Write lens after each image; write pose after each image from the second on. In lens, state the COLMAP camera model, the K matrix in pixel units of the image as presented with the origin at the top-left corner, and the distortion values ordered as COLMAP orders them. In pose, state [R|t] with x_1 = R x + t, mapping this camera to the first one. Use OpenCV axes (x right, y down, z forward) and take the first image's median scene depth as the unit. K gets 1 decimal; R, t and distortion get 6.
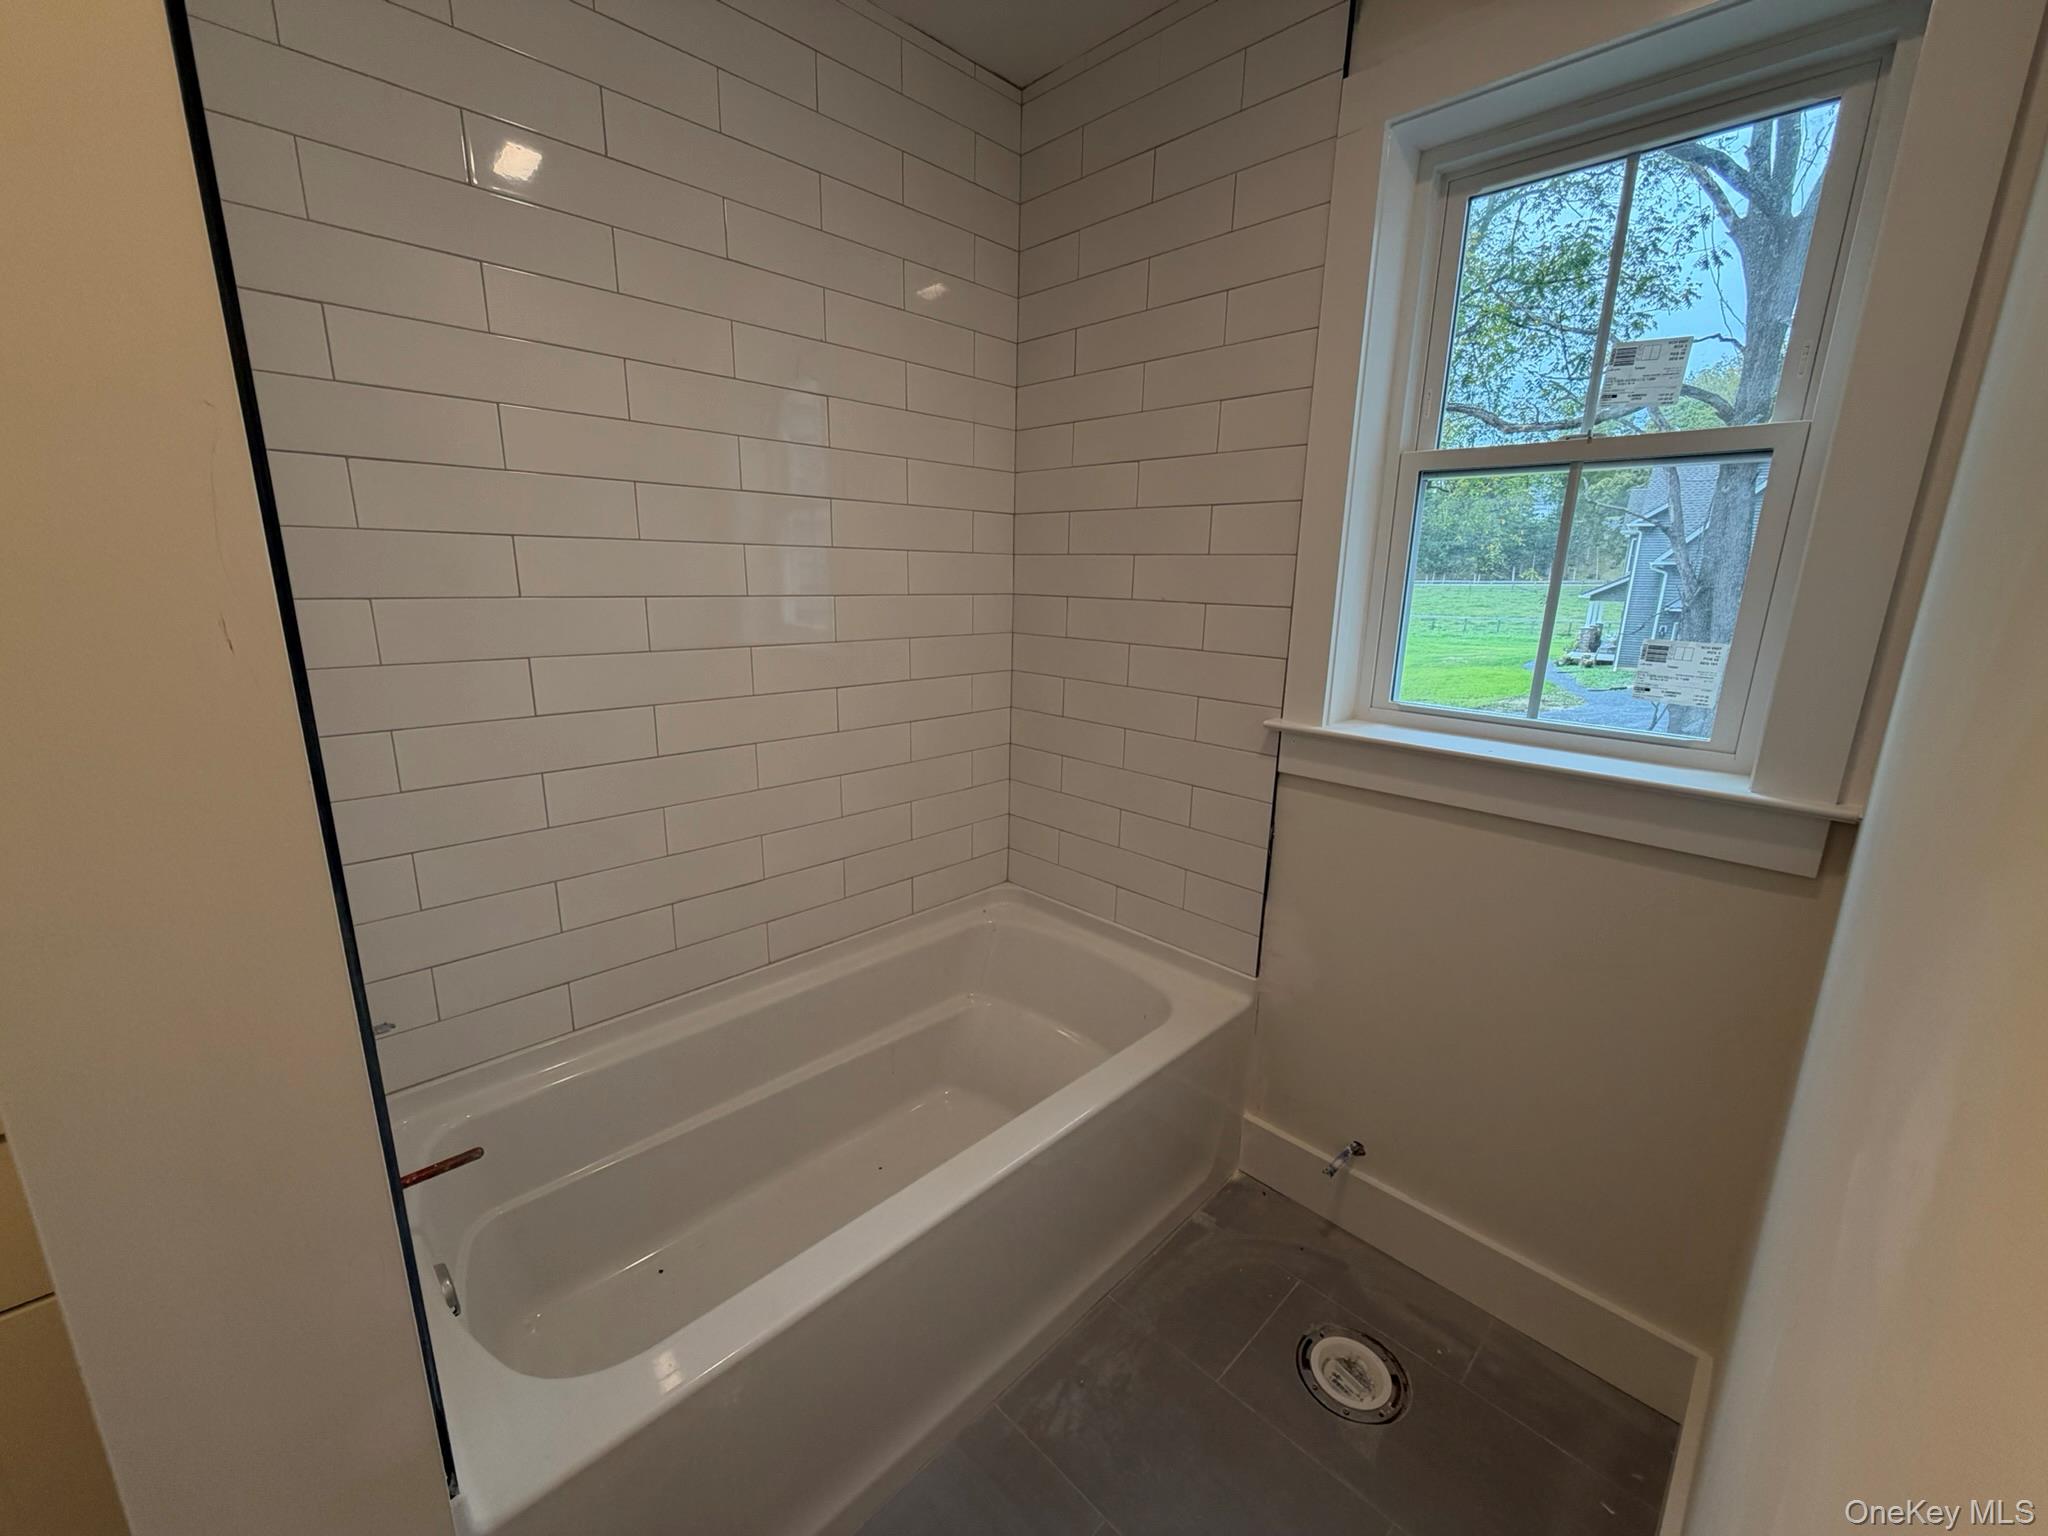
lens RADIAL K [[825.6, 0, 1021.9], [0, 825.6, 768.3], [0, 0, 1]] dist [0.003431, -0.000460]
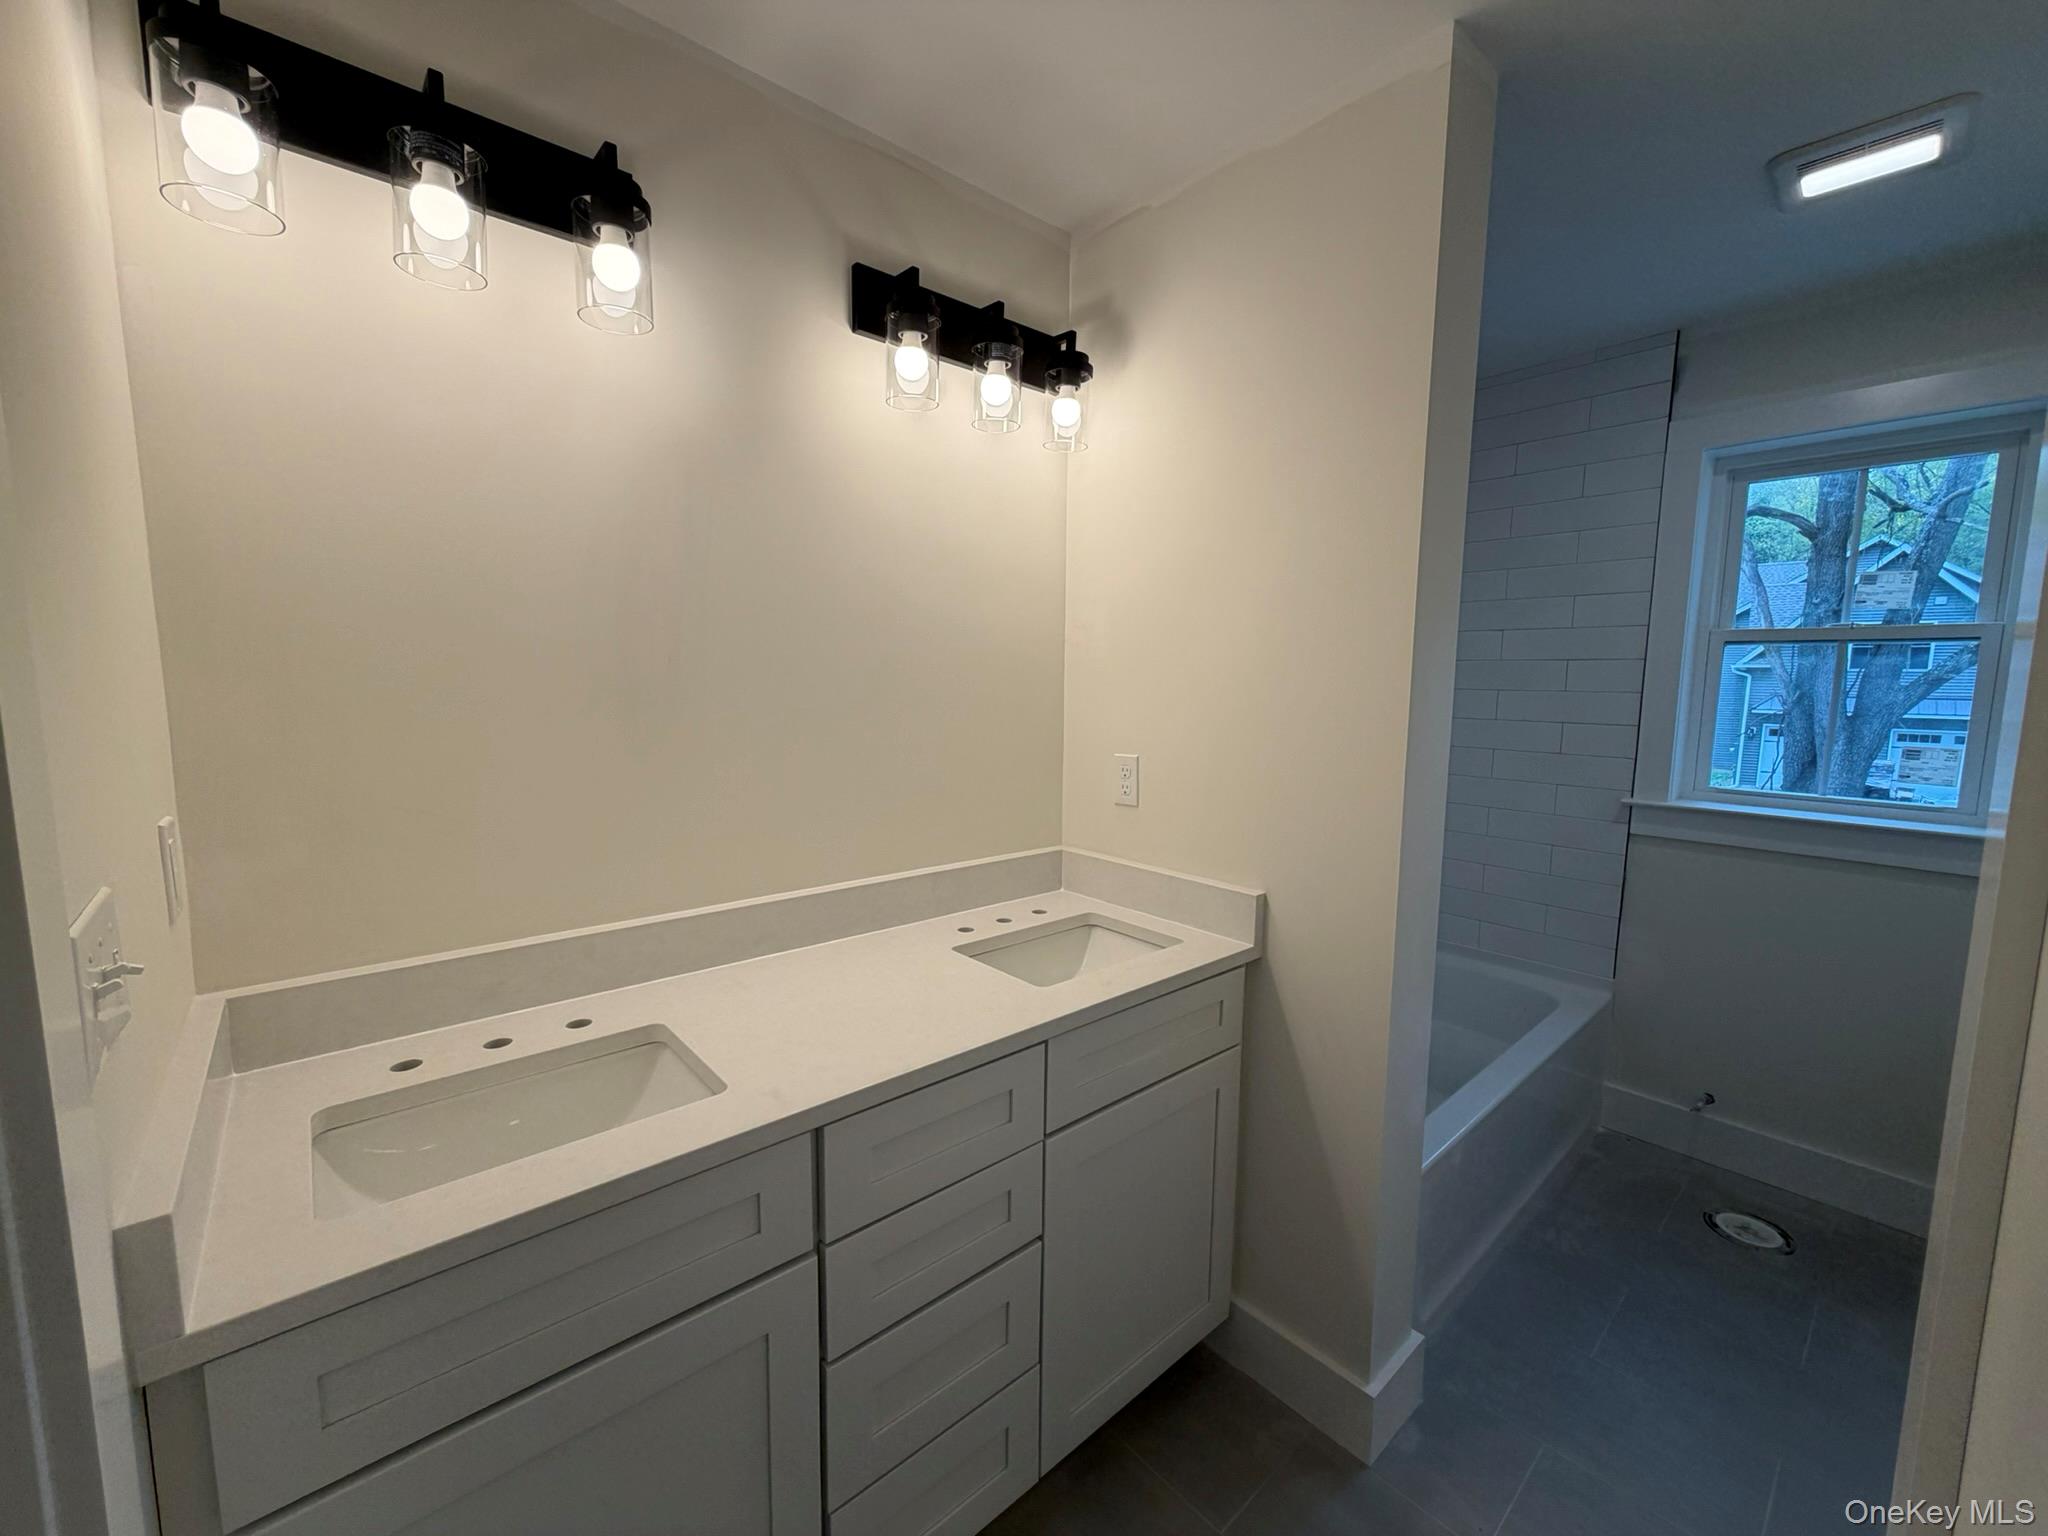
lens RADIAL K [[825.6, 0, 1026.5], [0, 825.6, 769.4], [0, 0, 1]] dist [0.003431, -0.000460]
pose [[0.998282, -0.003048, -0.058509, -0.687321], [-0.004199, 0.992355, -0.123346, 0.077308], [0.058438, 0.123380, 0.990637, -0.558452]]
